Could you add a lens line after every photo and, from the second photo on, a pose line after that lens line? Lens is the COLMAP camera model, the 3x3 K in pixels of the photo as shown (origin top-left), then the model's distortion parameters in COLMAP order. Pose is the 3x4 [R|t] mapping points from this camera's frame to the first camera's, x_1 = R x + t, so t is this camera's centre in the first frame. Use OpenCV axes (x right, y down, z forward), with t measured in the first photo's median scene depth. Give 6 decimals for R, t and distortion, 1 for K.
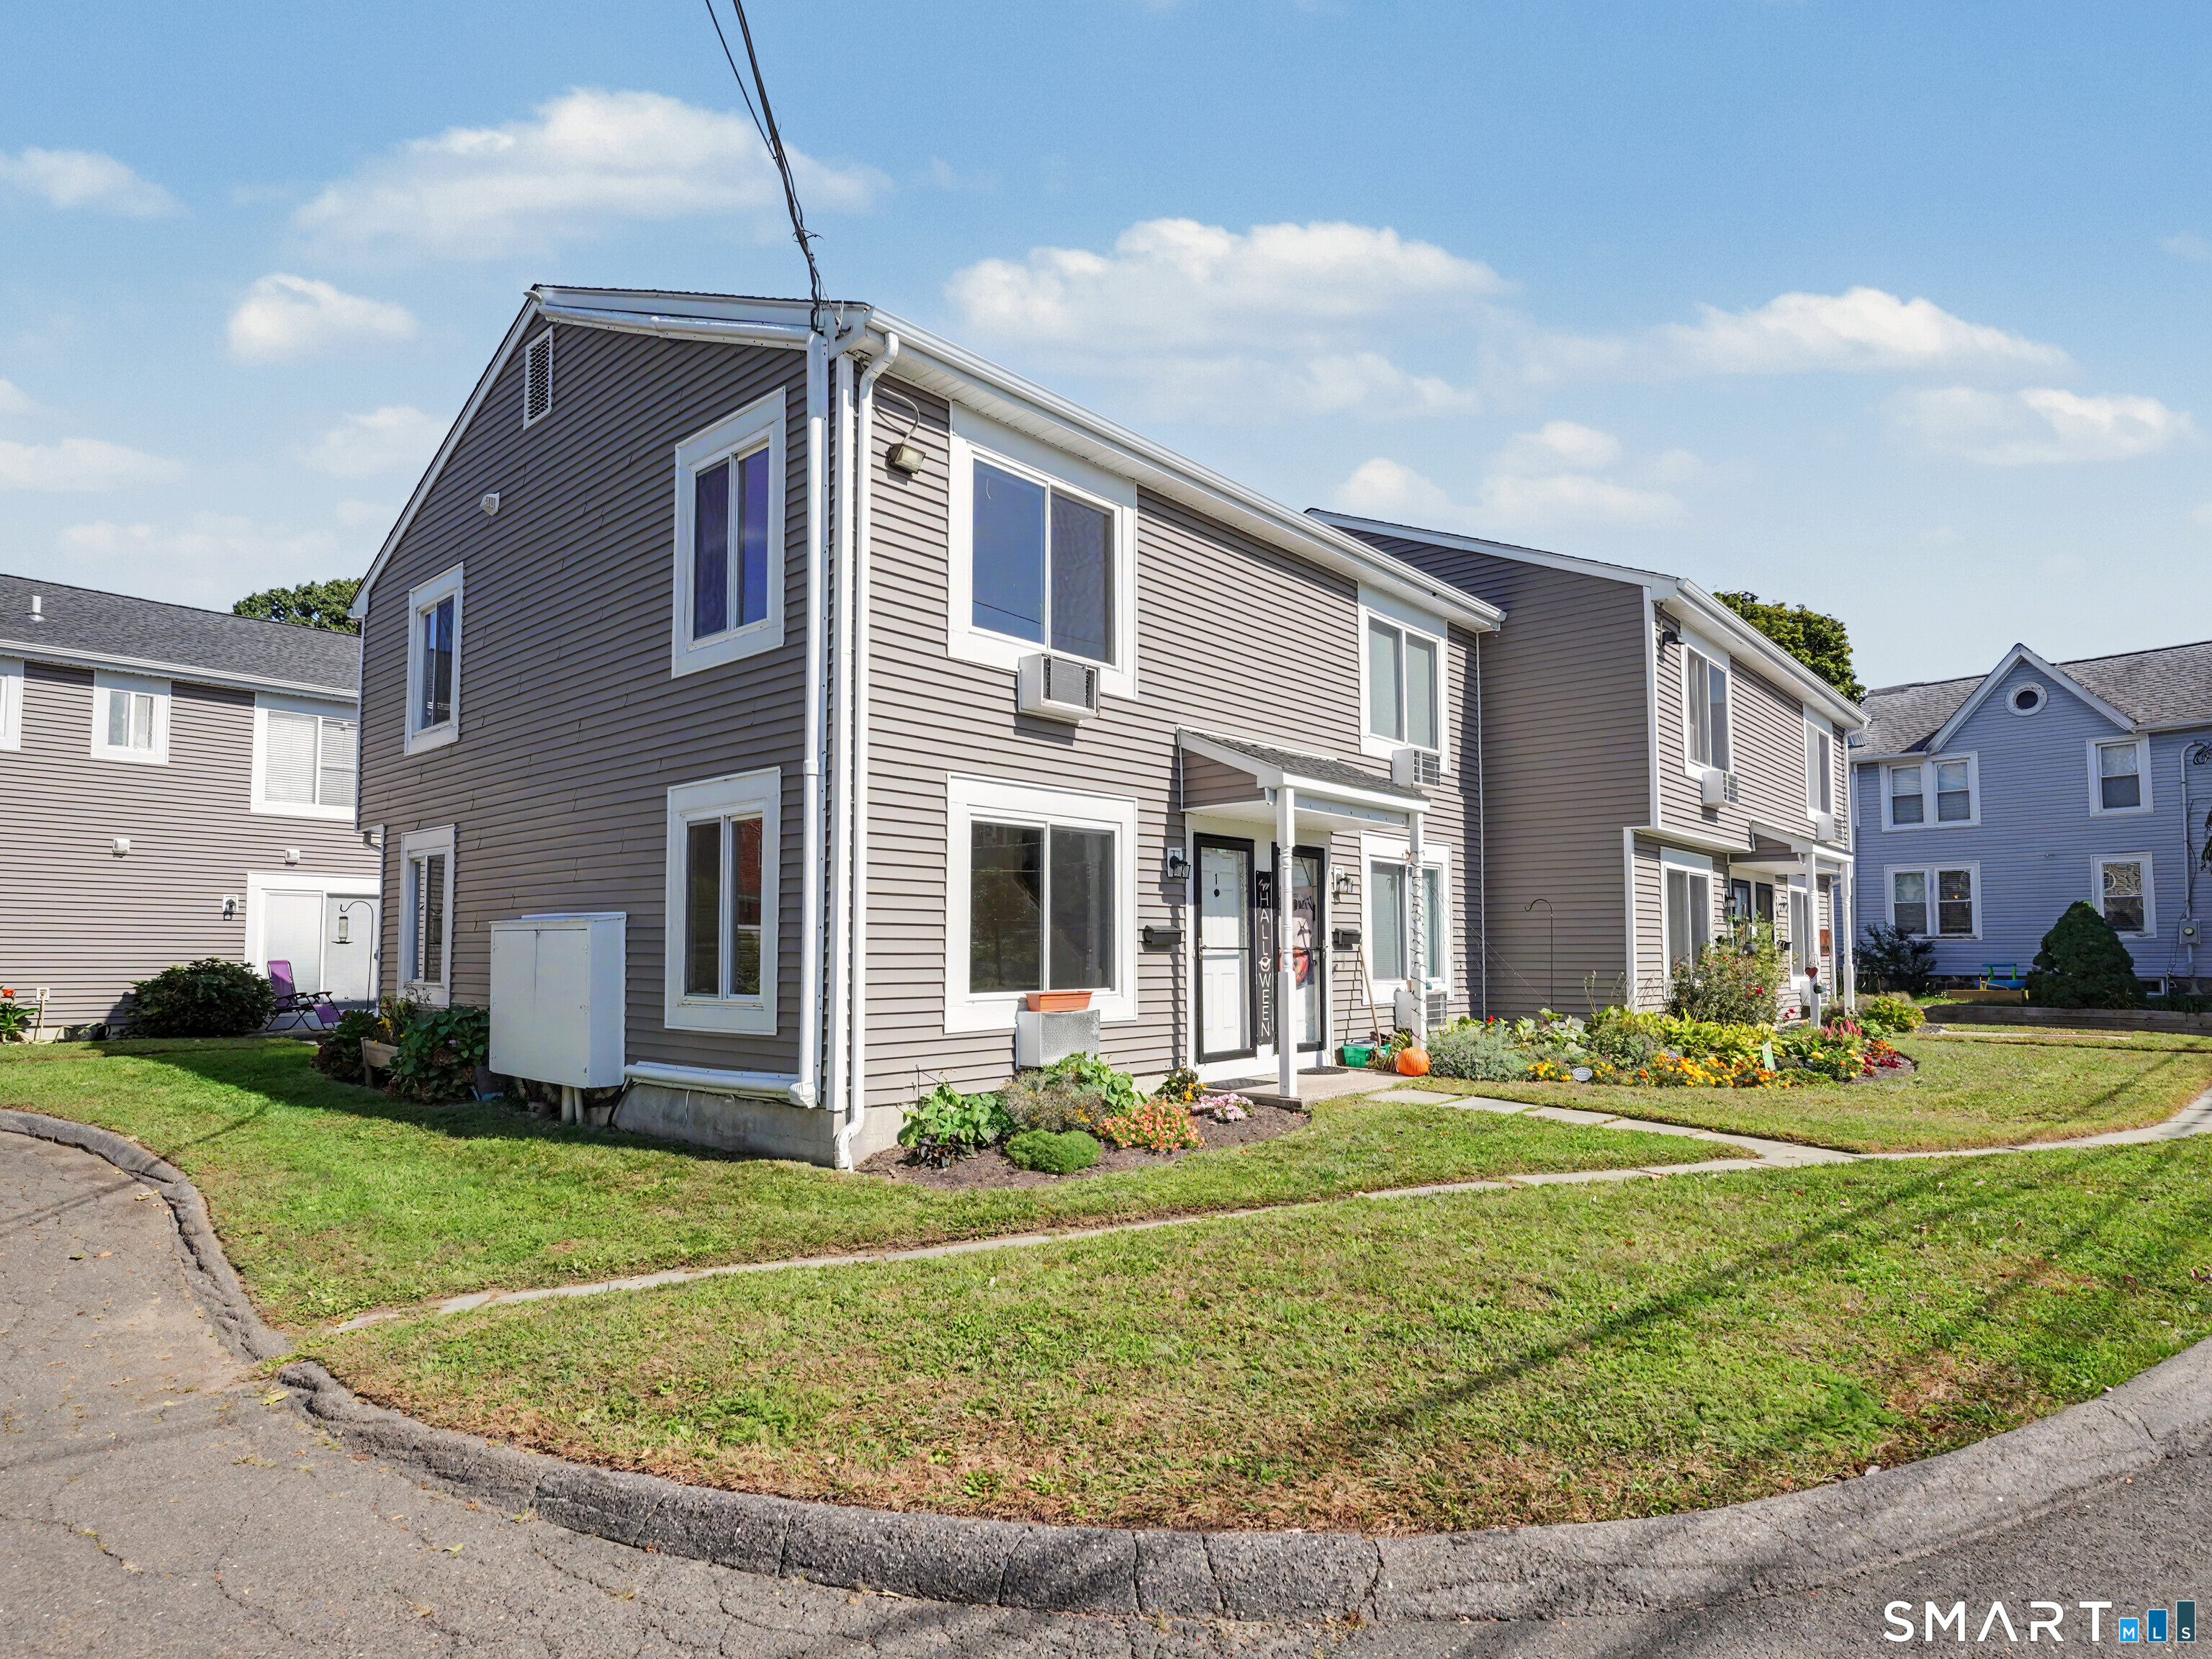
lens RADIAL K [[1206.4, 0, 1089.1], [0, 1206.4, 883.9], [0, 0, 1]] dist [-0.007762, -0.001020]
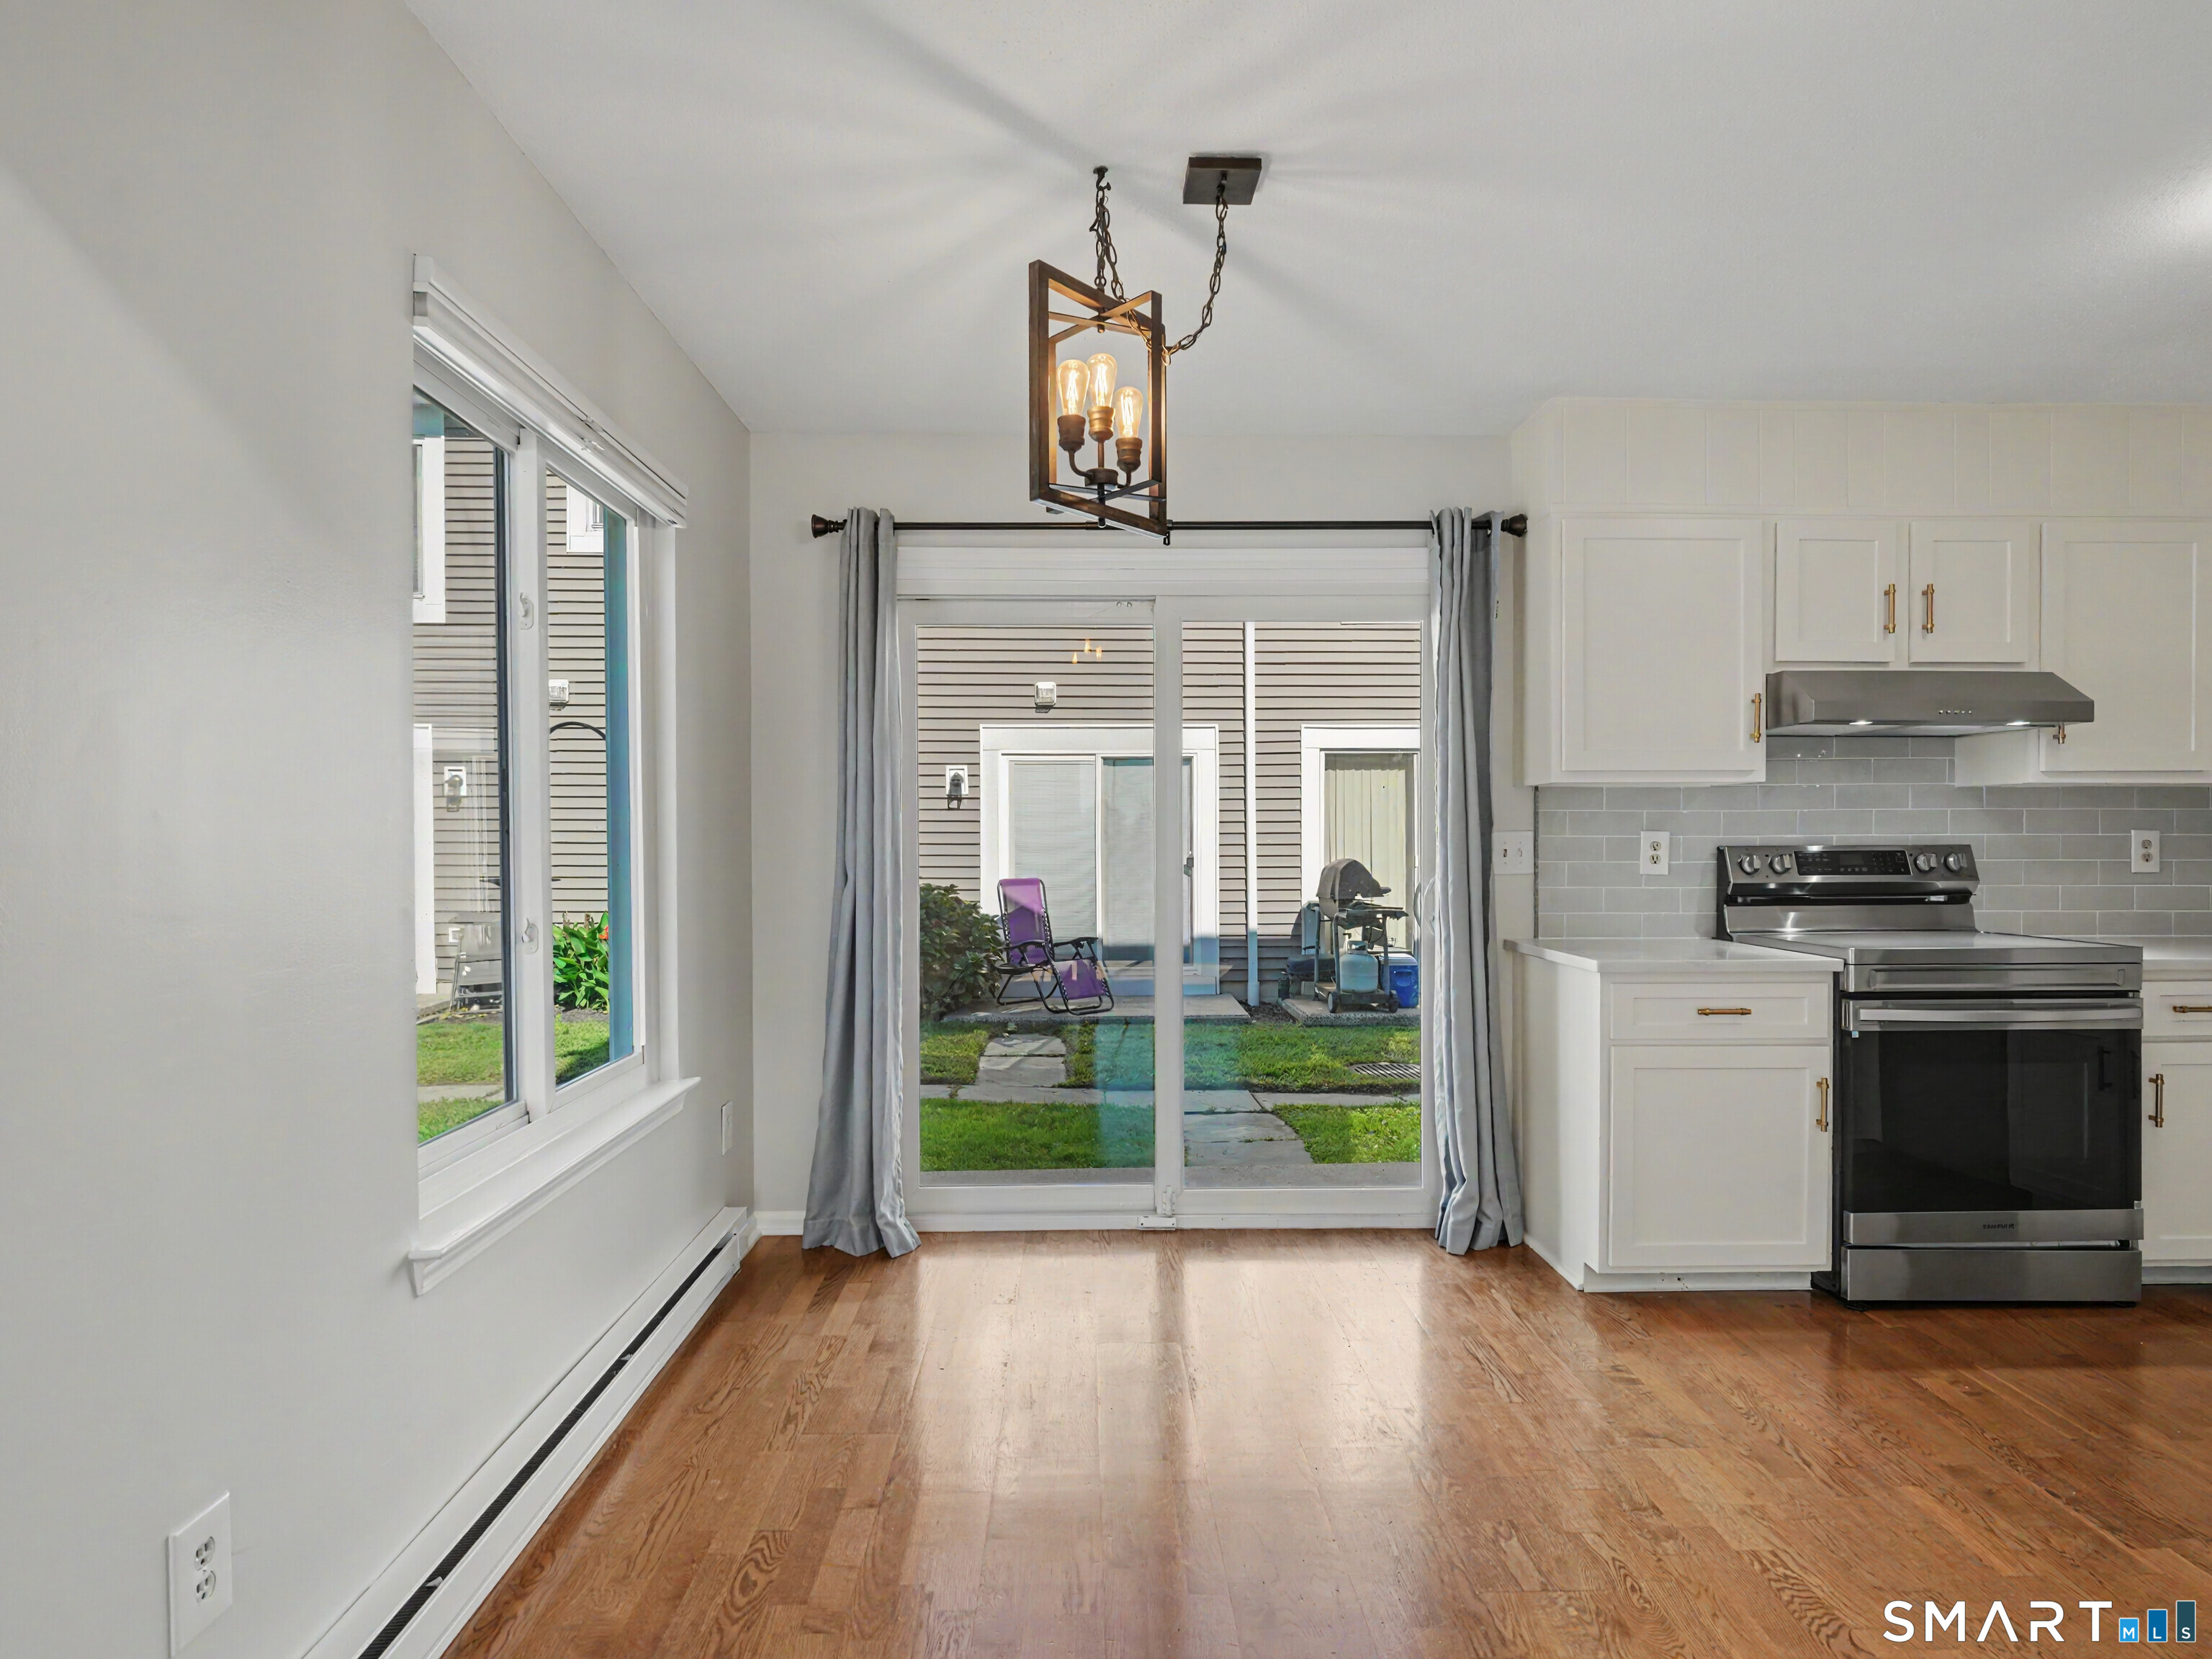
lens RADIAL K [[1206.4, 0, 1104.2], [0, 1206.4, 835.6], [0, 0, 1]] dist [-0.007762, -0.001020]
pose [[0.684974, -0.004235, -0.728555, -0.349755], [0.048580, 0.998023, 0.039873, 0.033426], [0.726946, -0.062705, 0.683826, 0.955065]]
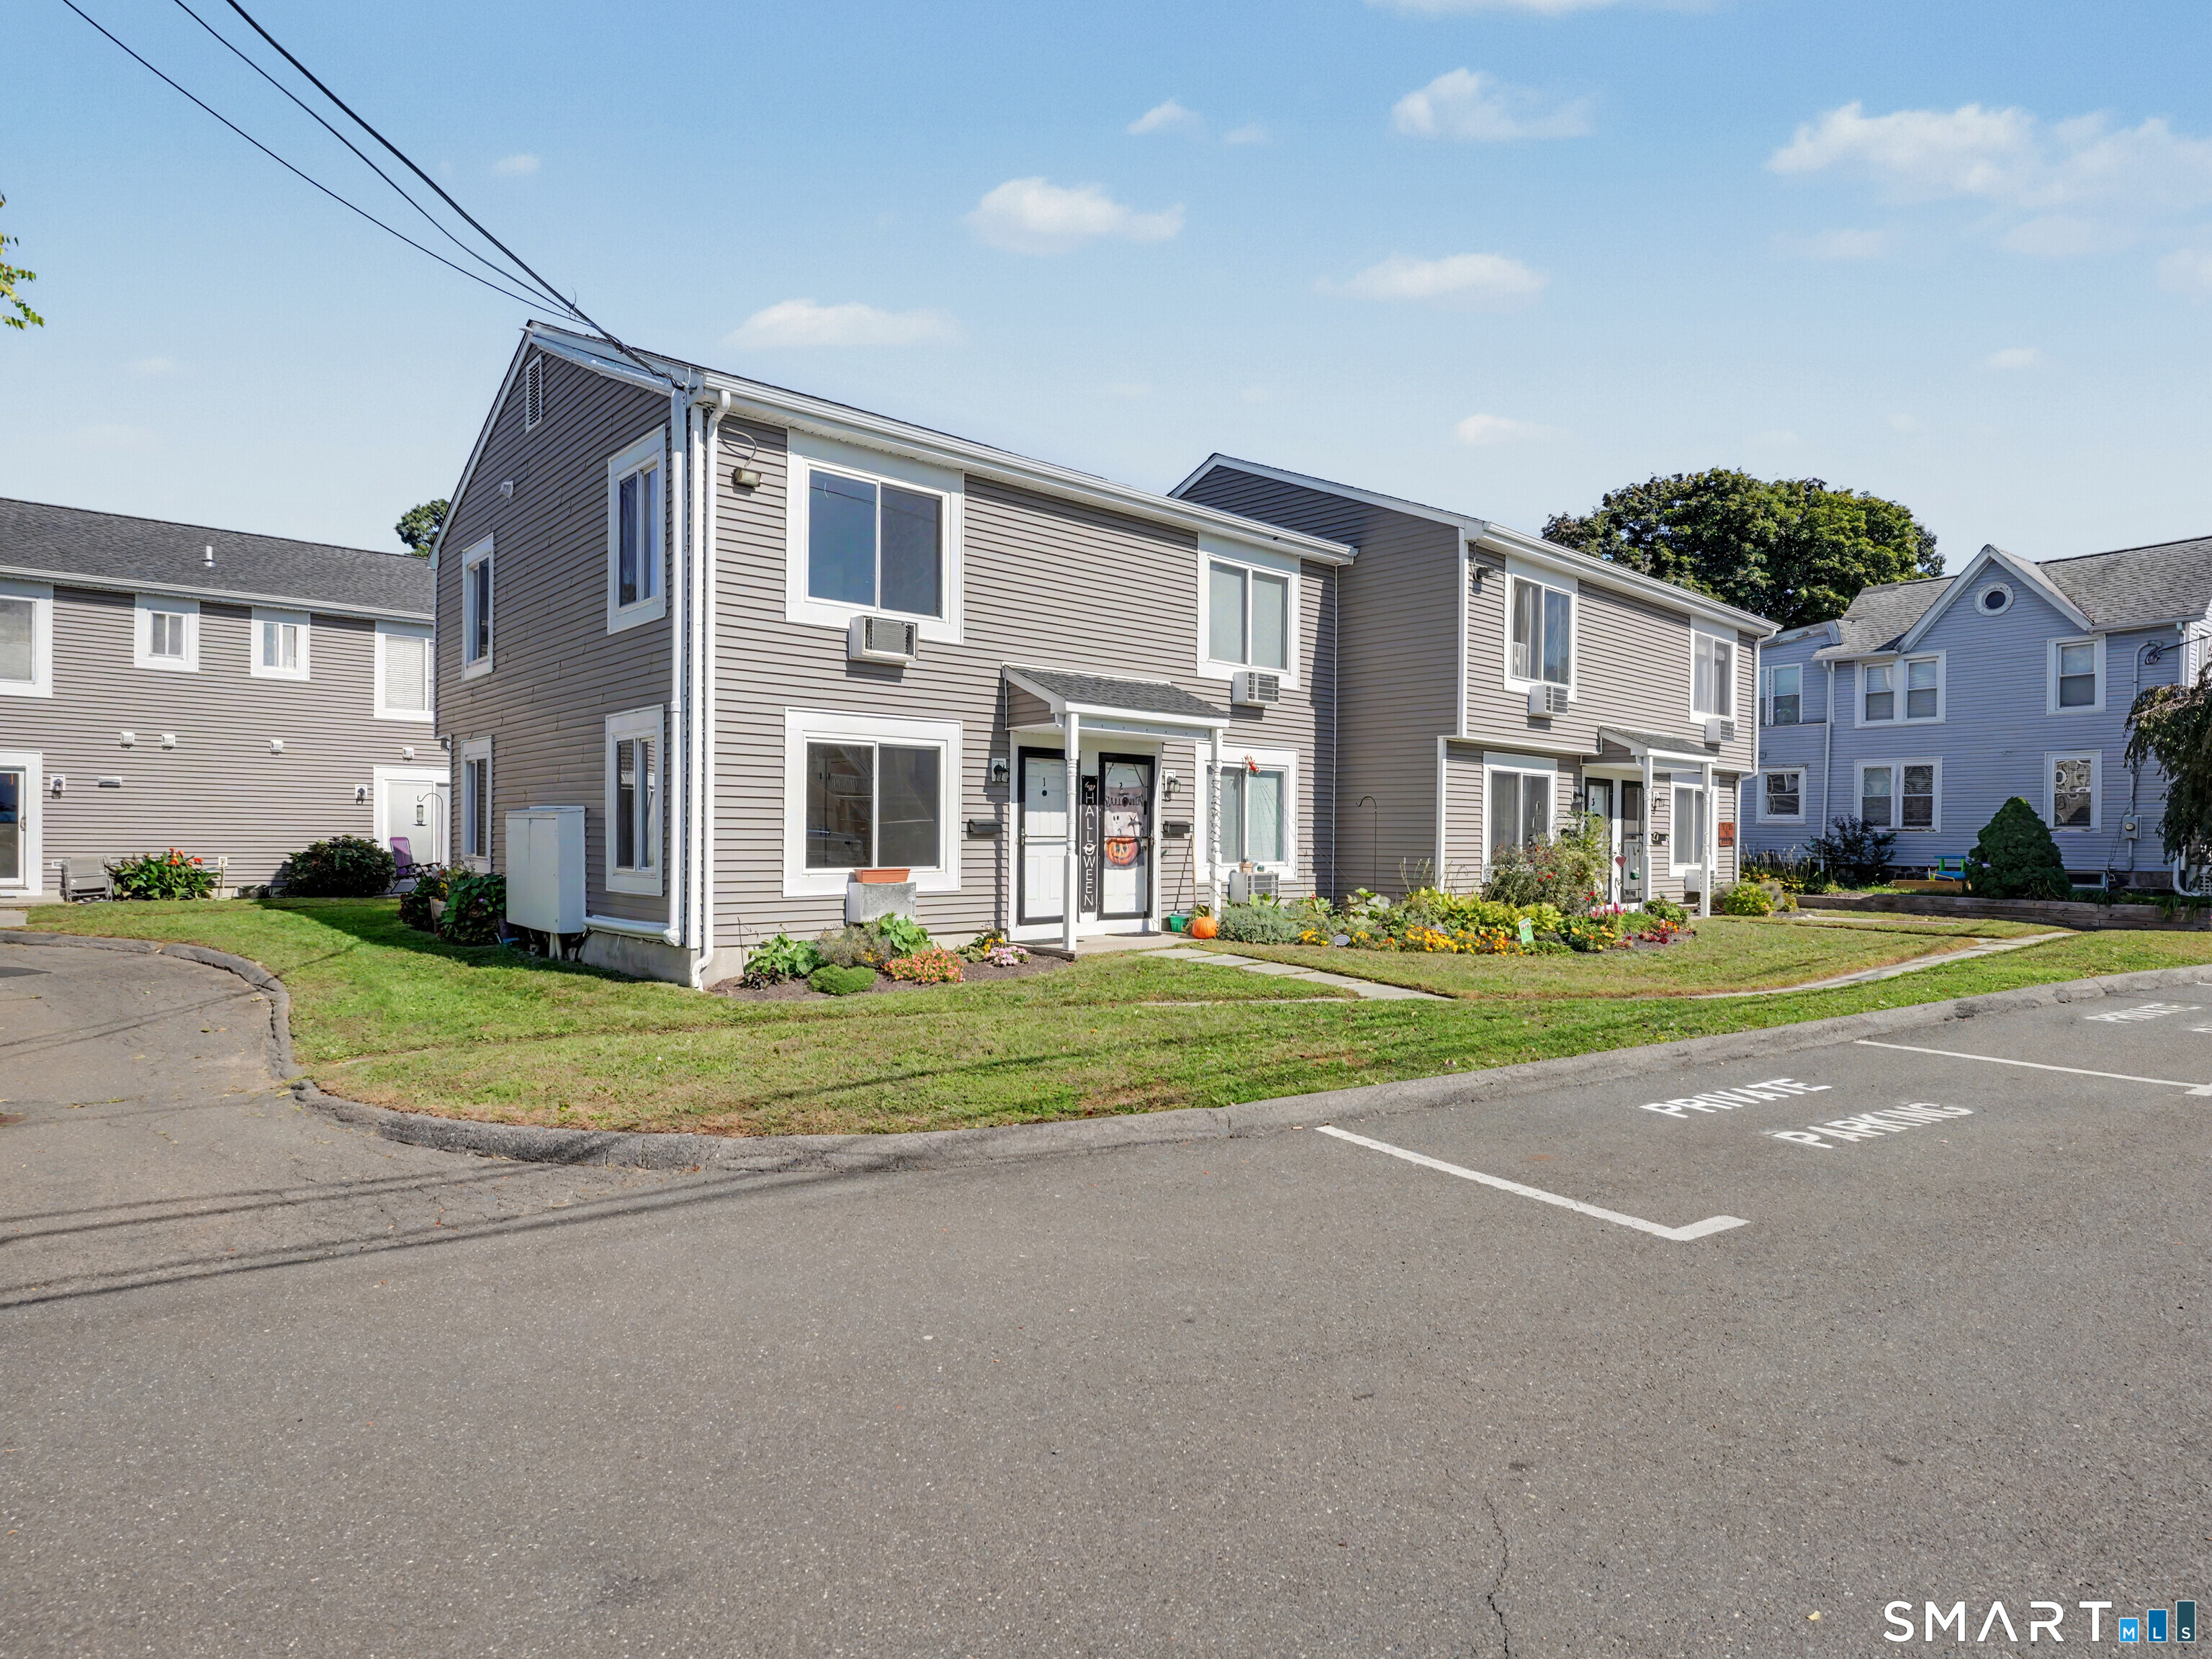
lens RADIAL K [[1206.4, 0, 1106.1], [0, 1206.4, 839.2], [0, 0, 1]] dist [-0.007762, -0.001020]
pose [[0.993804, 0.009972, -0.110701, 0.289817], [-0.003125, 0.998081, 0.061850, -0.020915], [0.111105, -0.061120, 0.991927, -0.237250]]
